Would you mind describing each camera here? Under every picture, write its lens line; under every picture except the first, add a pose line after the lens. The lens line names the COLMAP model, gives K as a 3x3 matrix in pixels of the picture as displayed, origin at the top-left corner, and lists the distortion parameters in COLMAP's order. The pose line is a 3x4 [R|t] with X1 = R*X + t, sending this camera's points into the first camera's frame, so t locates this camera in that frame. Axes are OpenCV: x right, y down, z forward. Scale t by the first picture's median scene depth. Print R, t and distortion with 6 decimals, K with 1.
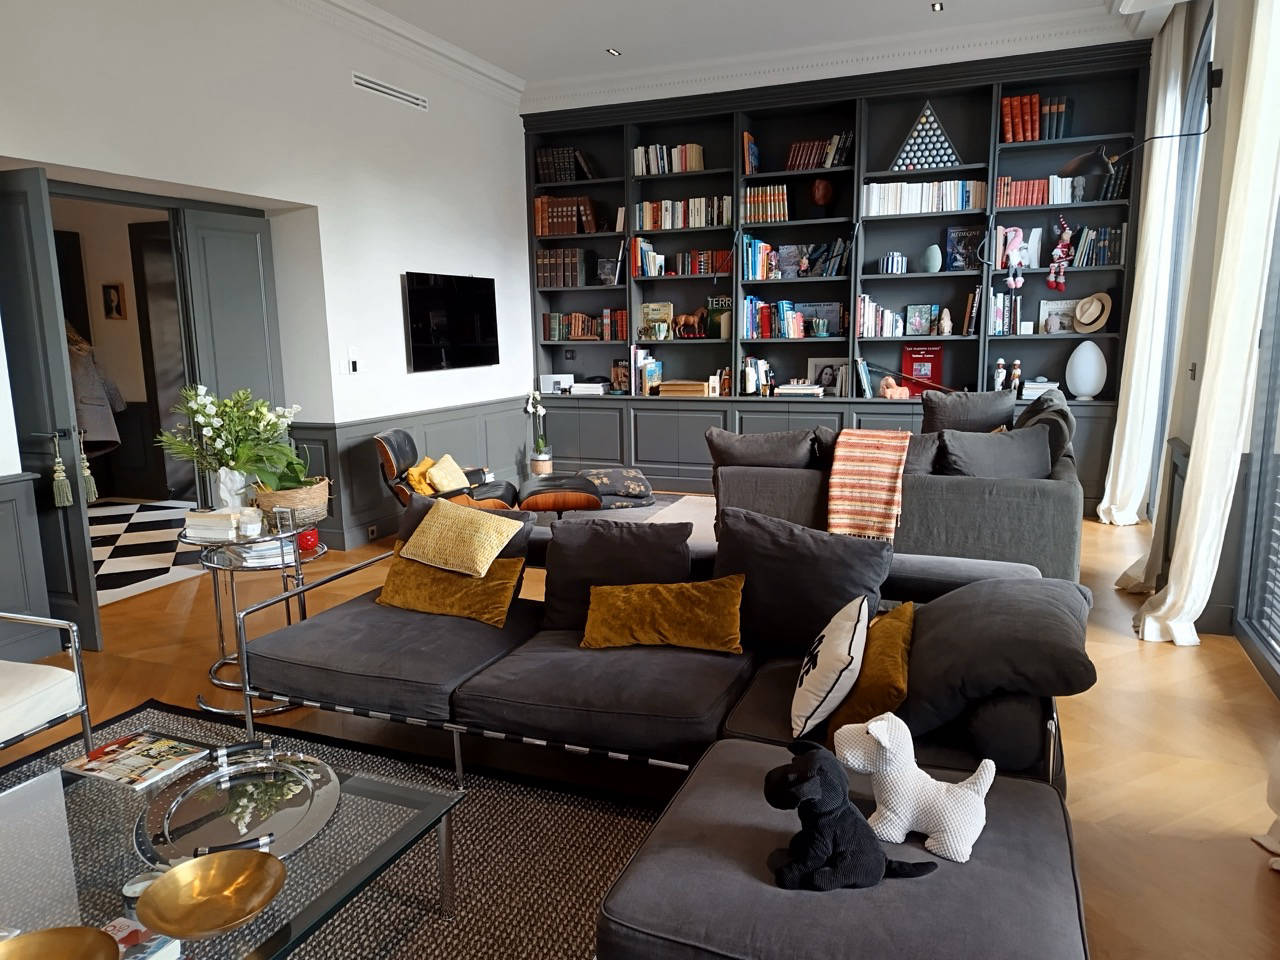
lens RADIAL K [[887.5, 0, 636.1], [0, 887.5, 478.7], [0, 0, 1]] dist [0.059799, -0.075632]
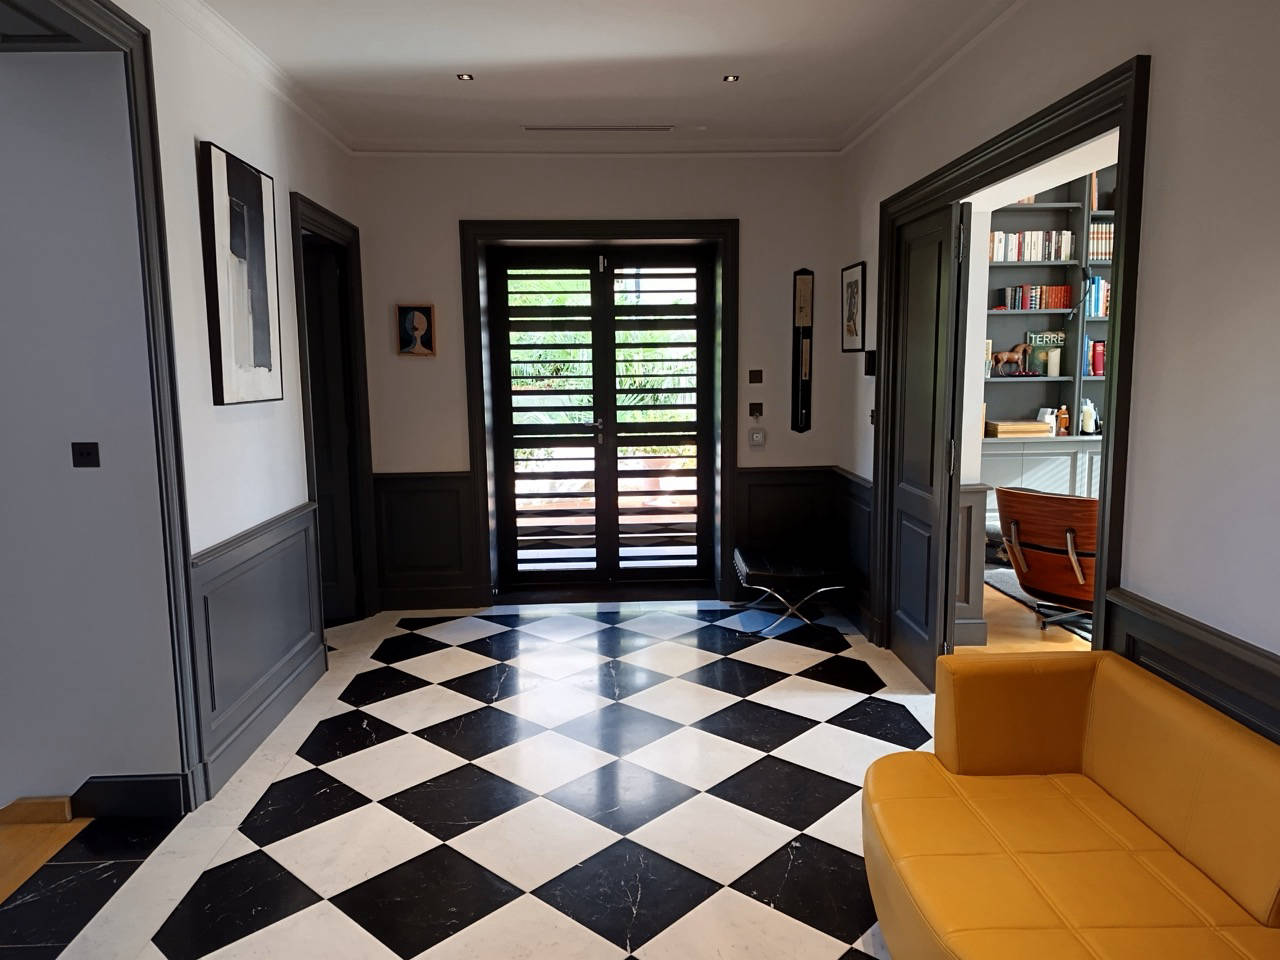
lens RADIAL K [[887.5, 0, 636.1], [0, 887.5, 478.7], [0, 0, 1]] dist [0.059799, -0.075632]
pose [[0.917381, -0.047625, 0.395151, -0.709929], [0.068356, 0.996916, -0.038542, -0.041521], [-0.392097, 0.062368, 0.917807, 0.296786]]
